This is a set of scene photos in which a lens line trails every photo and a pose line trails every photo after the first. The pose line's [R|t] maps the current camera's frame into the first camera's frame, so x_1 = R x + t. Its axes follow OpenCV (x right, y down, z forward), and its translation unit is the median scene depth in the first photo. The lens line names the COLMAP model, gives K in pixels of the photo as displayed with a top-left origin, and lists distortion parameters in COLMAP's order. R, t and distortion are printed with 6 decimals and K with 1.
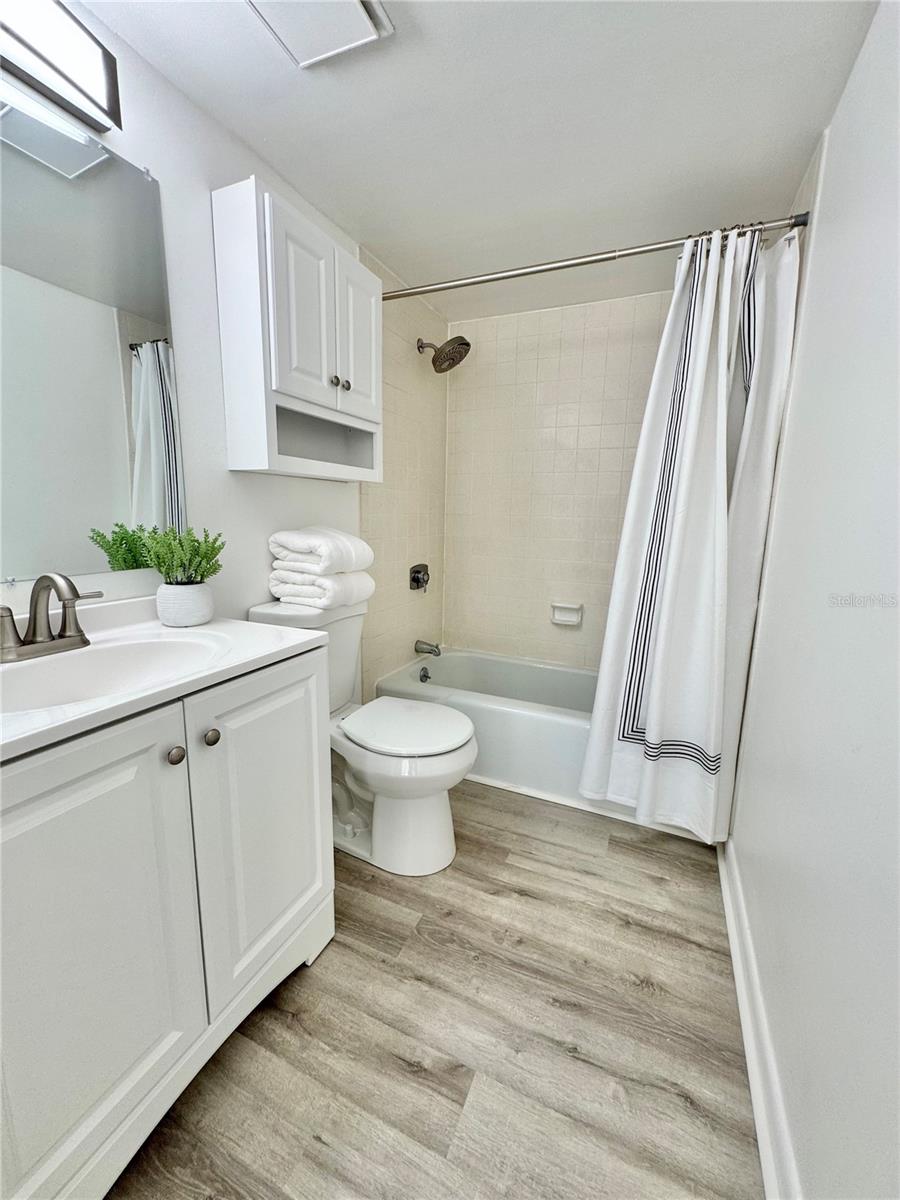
lens RADIAL K [[473.2, 0, 450.0], [0, 473.2, 600.0], [0, 0, 1]] dist [-0.000965, 0.000244]
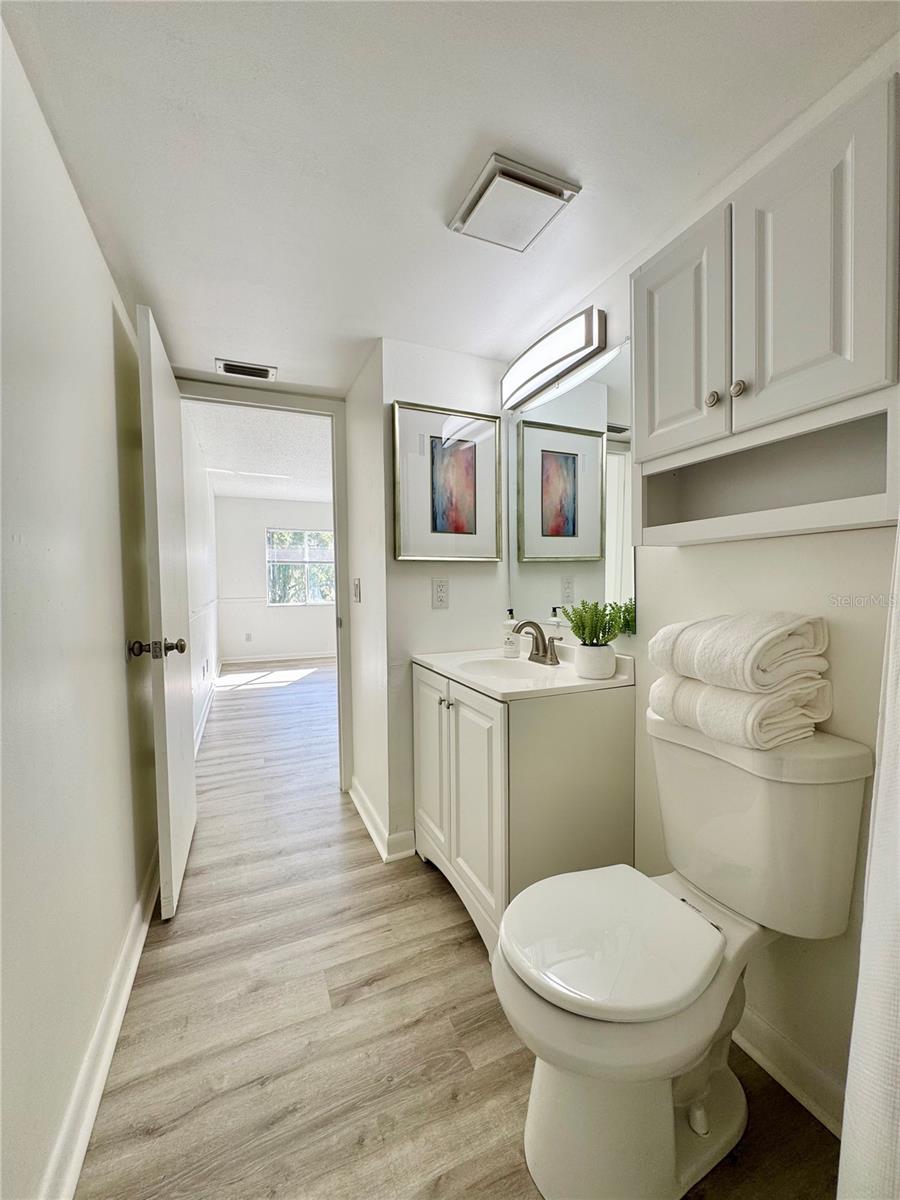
lens RADIAL K [[473.2, 0, 450.0], [0, 473.2, 600.0], [0, 0, 1]] dist [-0.000965, 0.000244]
pose [[-0.669005, 0.011612, -0.743167, 0.682081], [-0.135825, 0.981131, 0.137600, -0.290906], [0.730742, 0.192996, -0.654805, 1.609022]]
